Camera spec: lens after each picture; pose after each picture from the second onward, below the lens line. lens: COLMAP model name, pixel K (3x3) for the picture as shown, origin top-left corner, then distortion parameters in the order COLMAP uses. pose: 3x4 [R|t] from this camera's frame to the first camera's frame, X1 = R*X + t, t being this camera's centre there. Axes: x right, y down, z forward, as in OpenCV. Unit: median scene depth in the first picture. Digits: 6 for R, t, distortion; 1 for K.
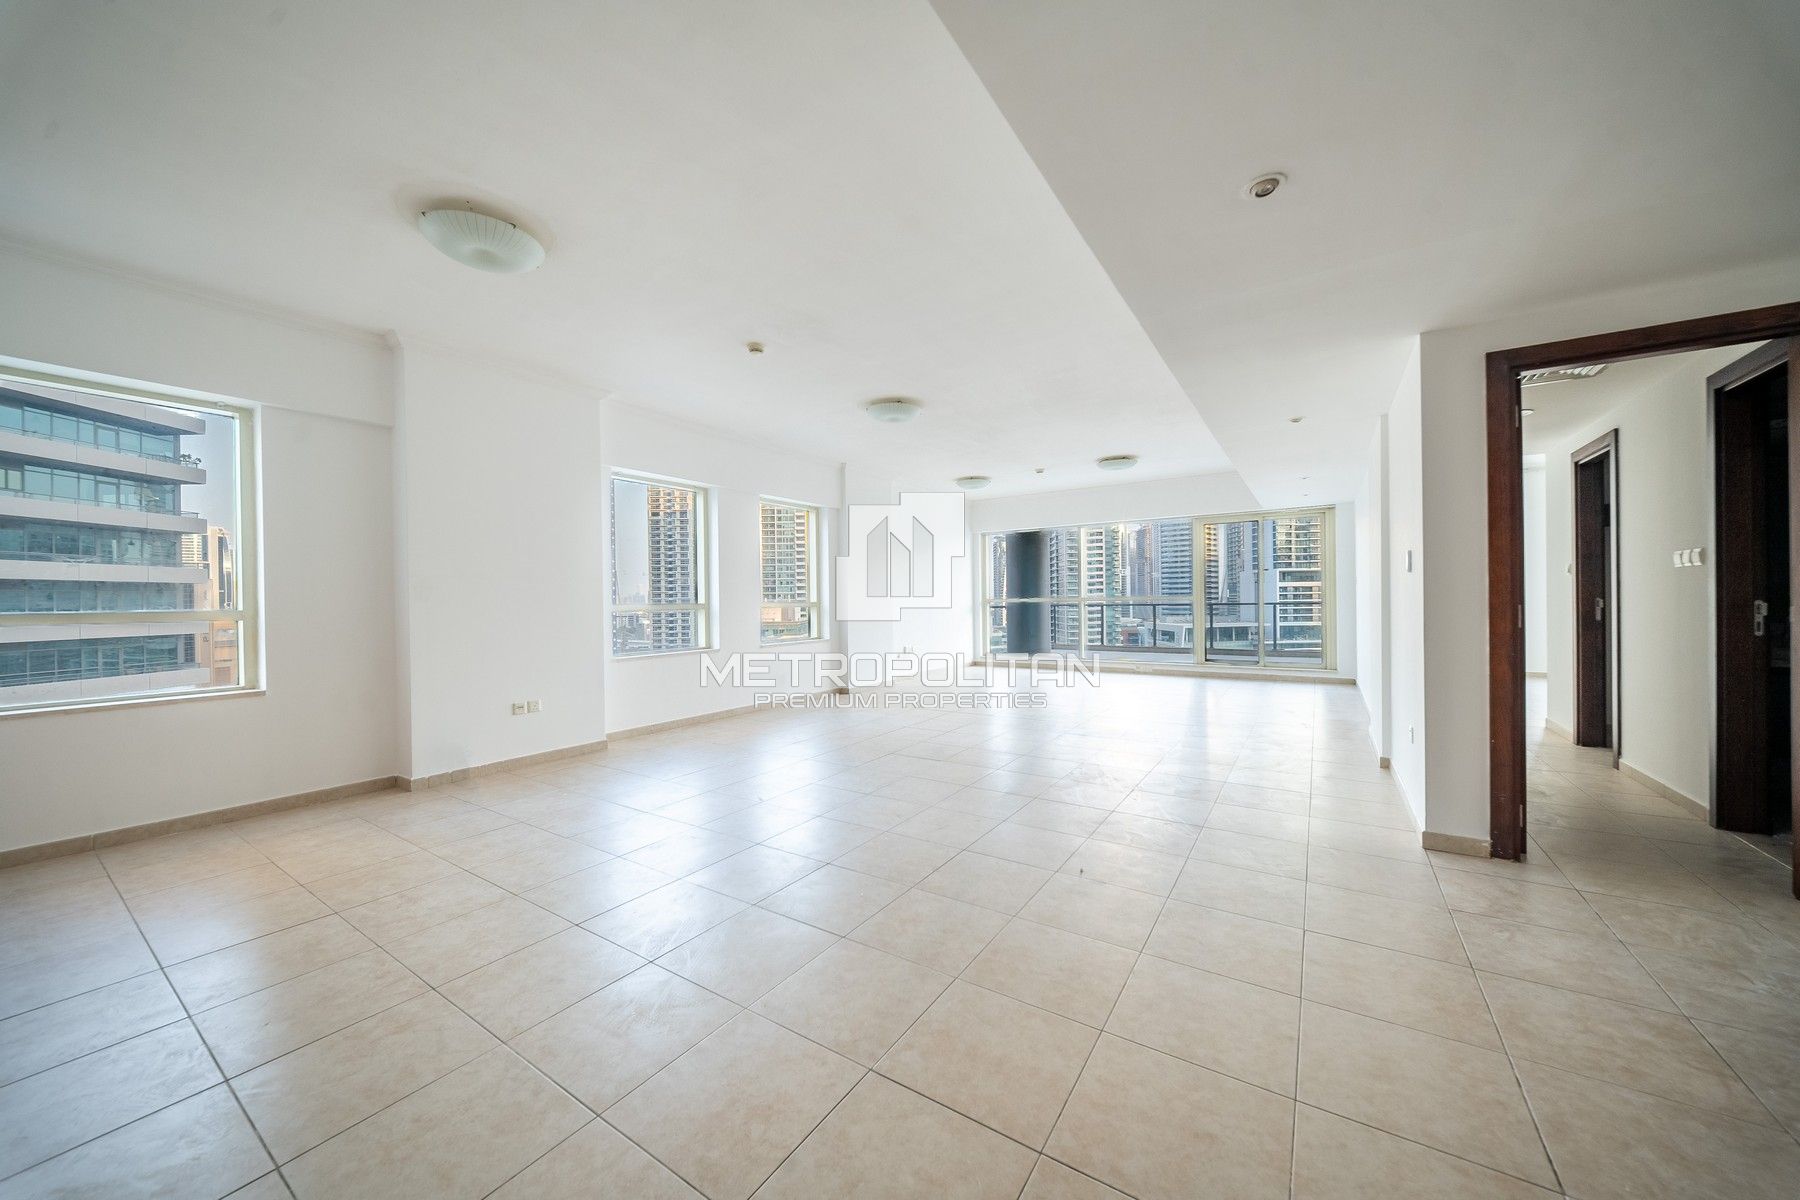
lens RADIAL K [[647.0, 0, 902.8], [0, 647.0, 602.3], [0, 0, 1]] dist [0.000794, -0.002471]
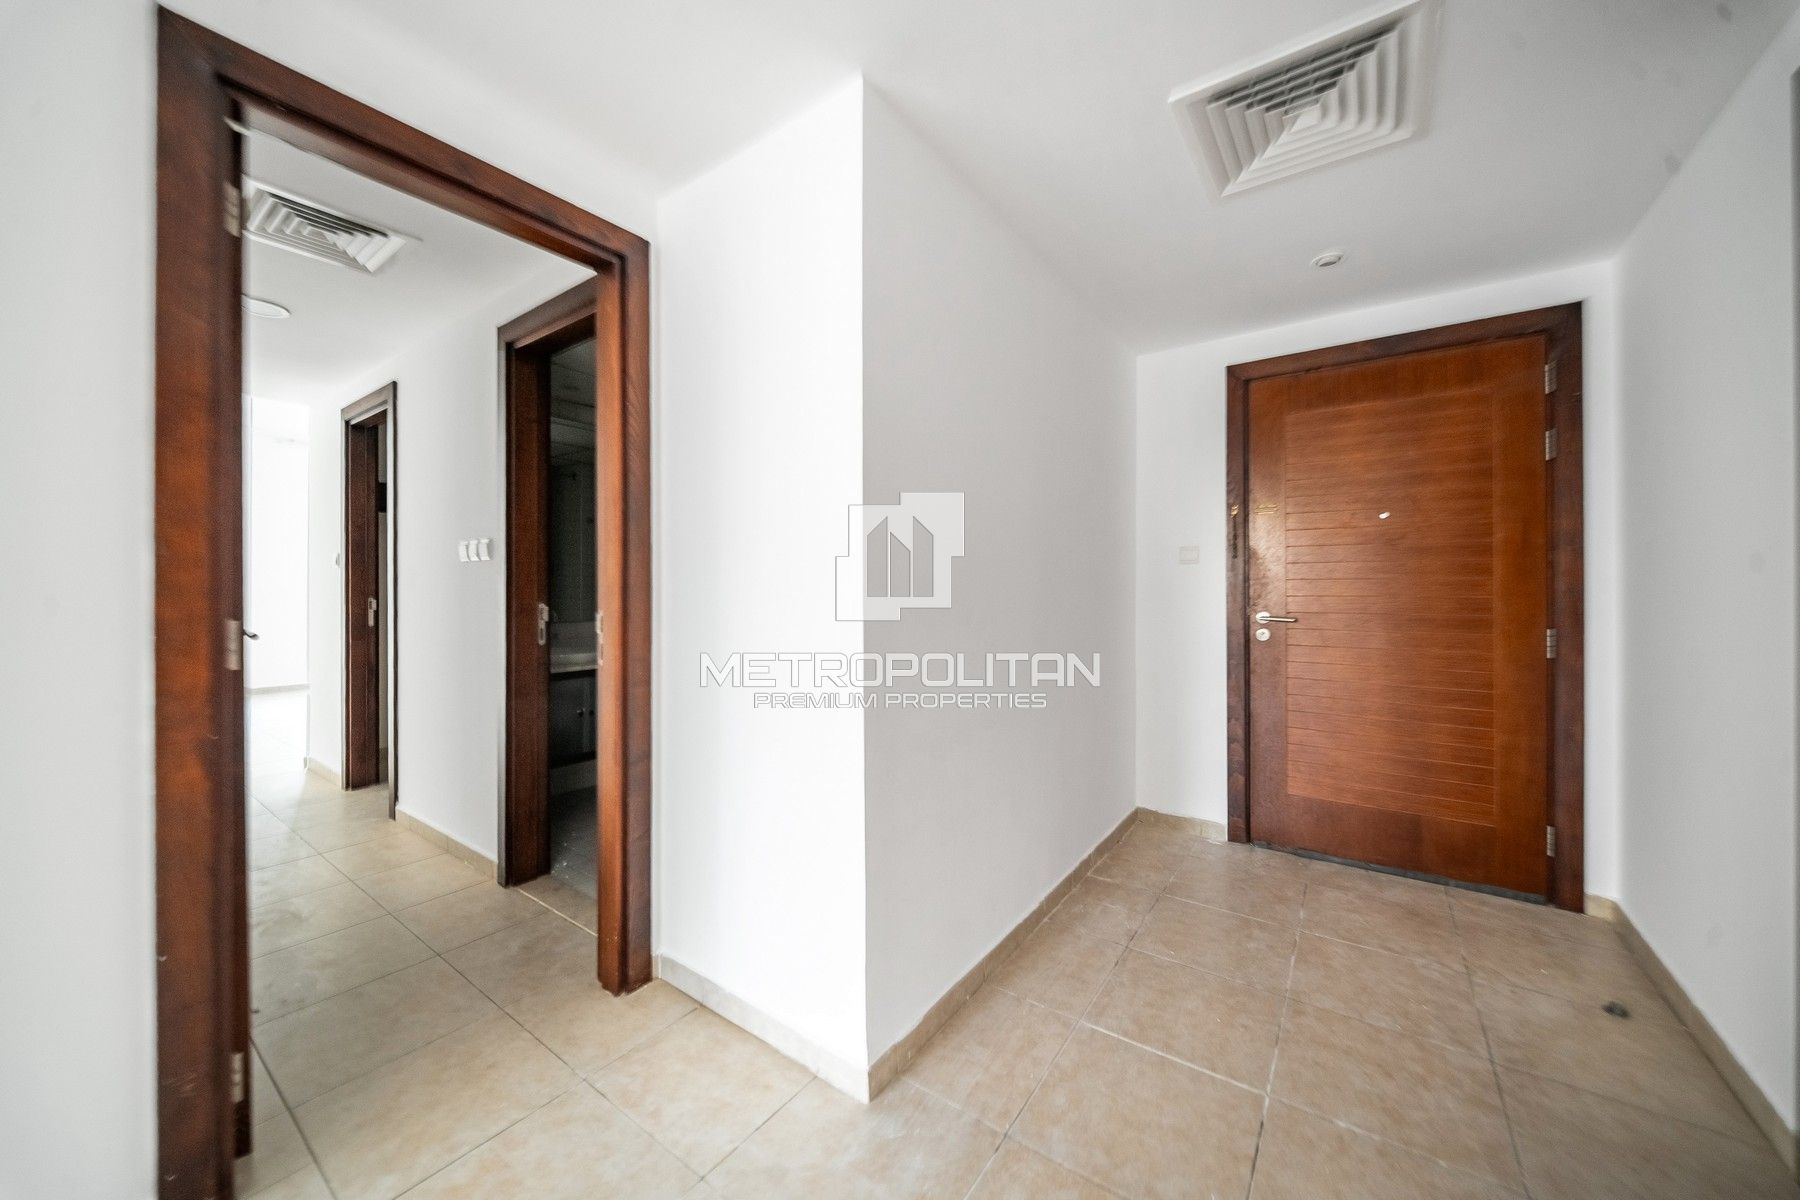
lens RADIAL K [[647.0, 0, 892.0], [0, 647.0, 590.2], [0, 0, 1]] dist [0.000794, -0.002471]
pose [[0.062476, 0.009006, 0.998006, 0.464458], [0.002738, 0.999954, -0.009195, -0.010736], [-0.998043, 0.003307, 0.062448, 0.446806]]
